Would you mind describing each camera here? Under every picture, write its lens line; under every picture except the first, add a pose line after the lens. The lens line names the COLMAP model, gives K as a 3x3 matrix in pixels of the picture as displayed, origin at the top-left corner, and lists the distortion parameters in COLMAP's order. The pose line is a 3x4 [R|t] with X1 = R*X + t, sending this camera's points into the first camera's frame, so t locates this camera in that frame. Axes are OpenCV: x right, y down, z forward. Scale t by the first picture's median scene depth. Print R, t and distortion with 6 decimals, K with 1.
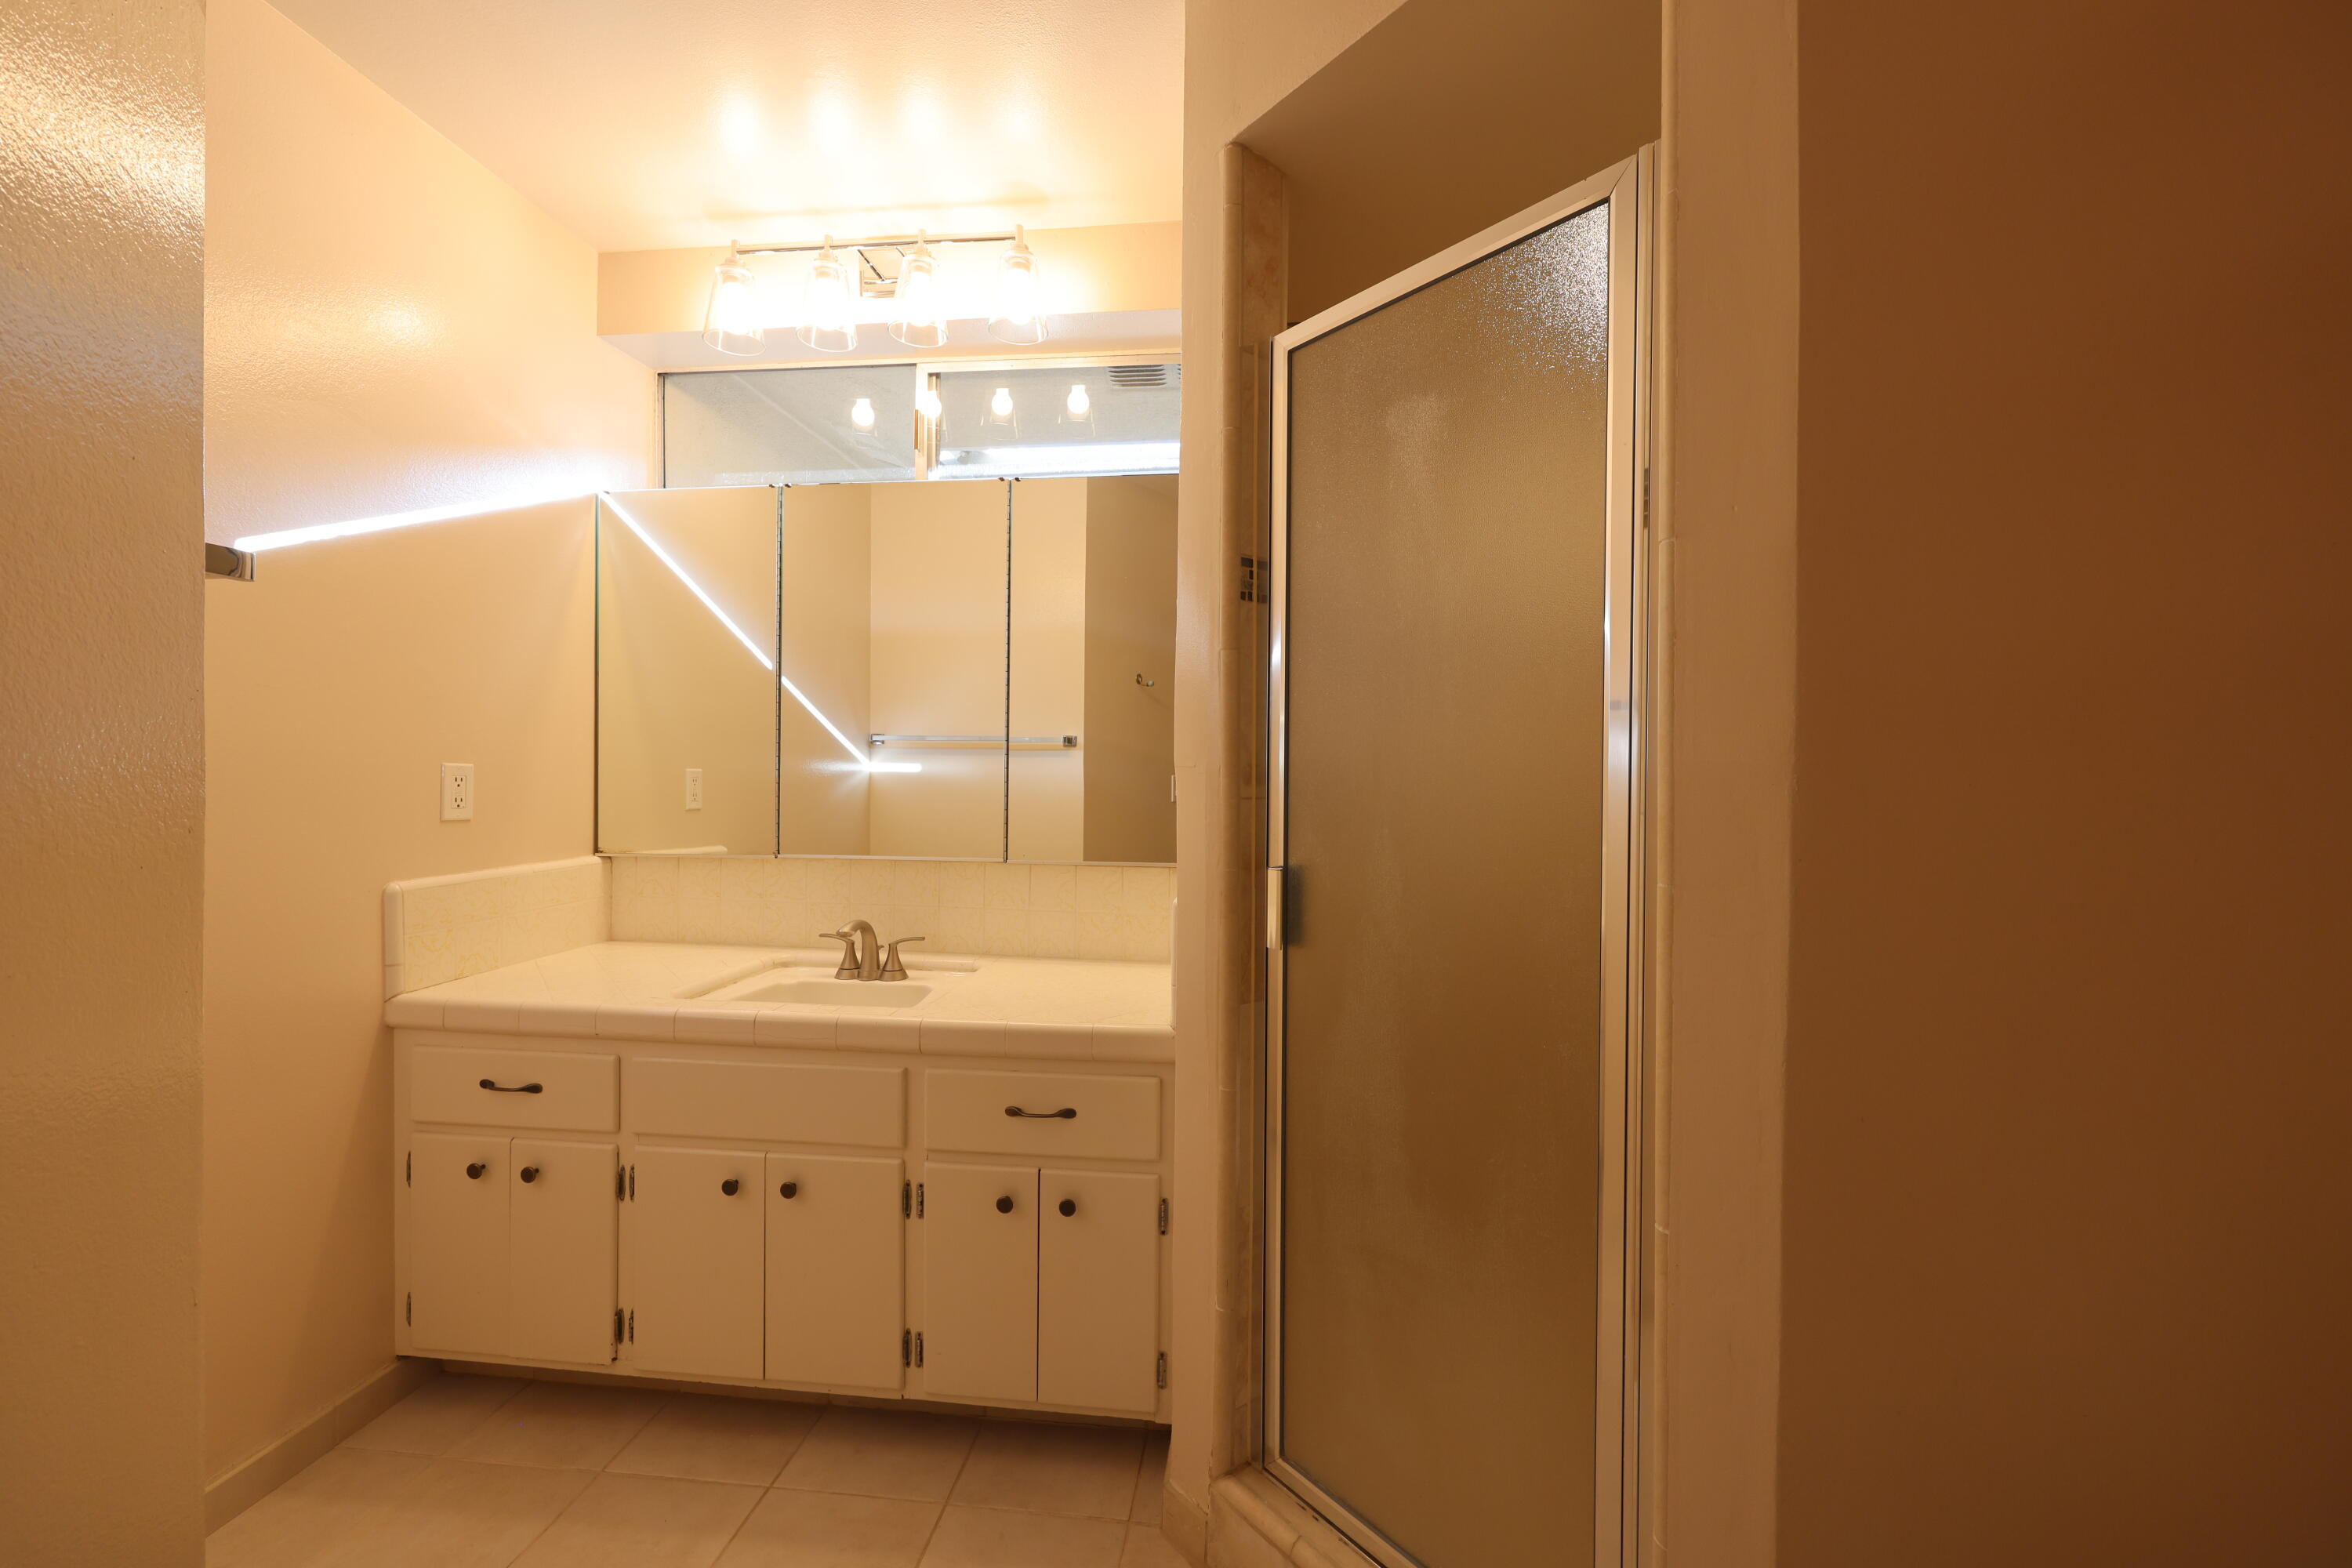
lens RADIAL K [[938.9, 0, 1176.0], [0, 938.9, 784.0], [0, 0, 1]] dist [-0.001219, 0.000384]
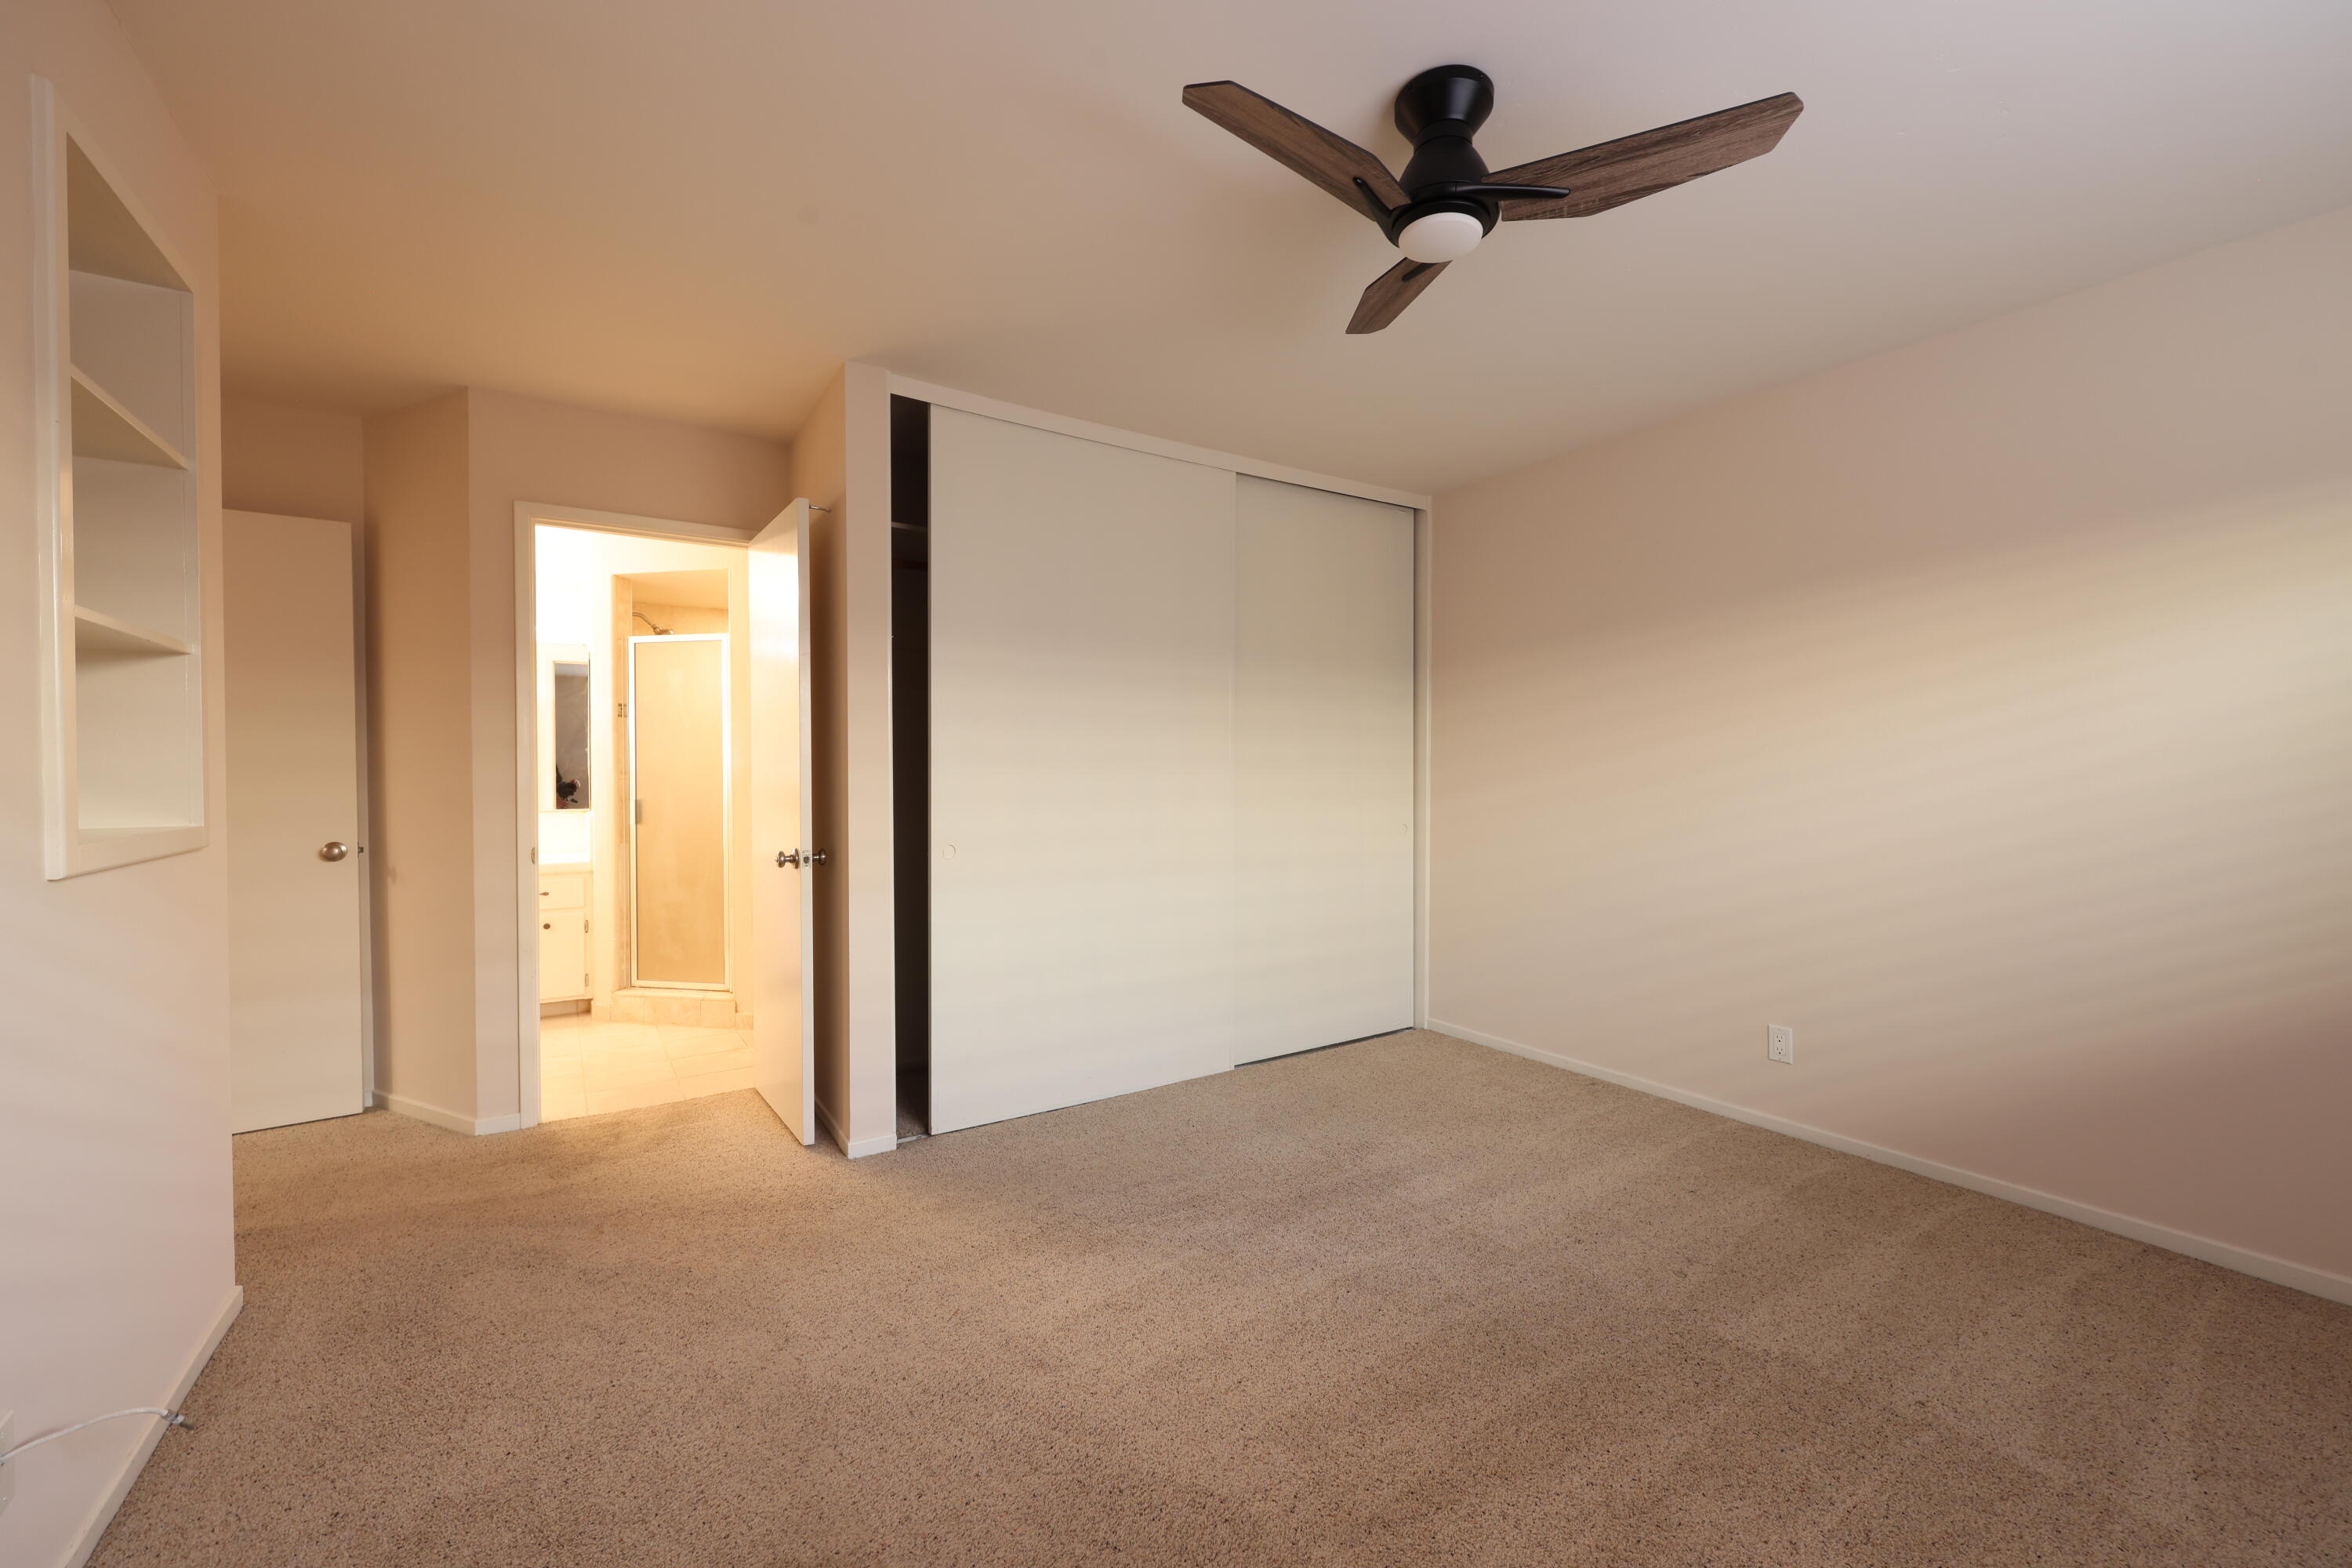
lens RADIAL K [[938.9, 0, 1176.0], [0, 938.9, 784.0], [0, 0, 1]] dist [-0.001219, 0.000384]
pose [[0.814036, -0.016339, 0.580585, -0.261513], [0.012799, 0.999866, 0.010194, 0.026039], [-0.580674, -0.000868, 0.814136, -2.909089]]
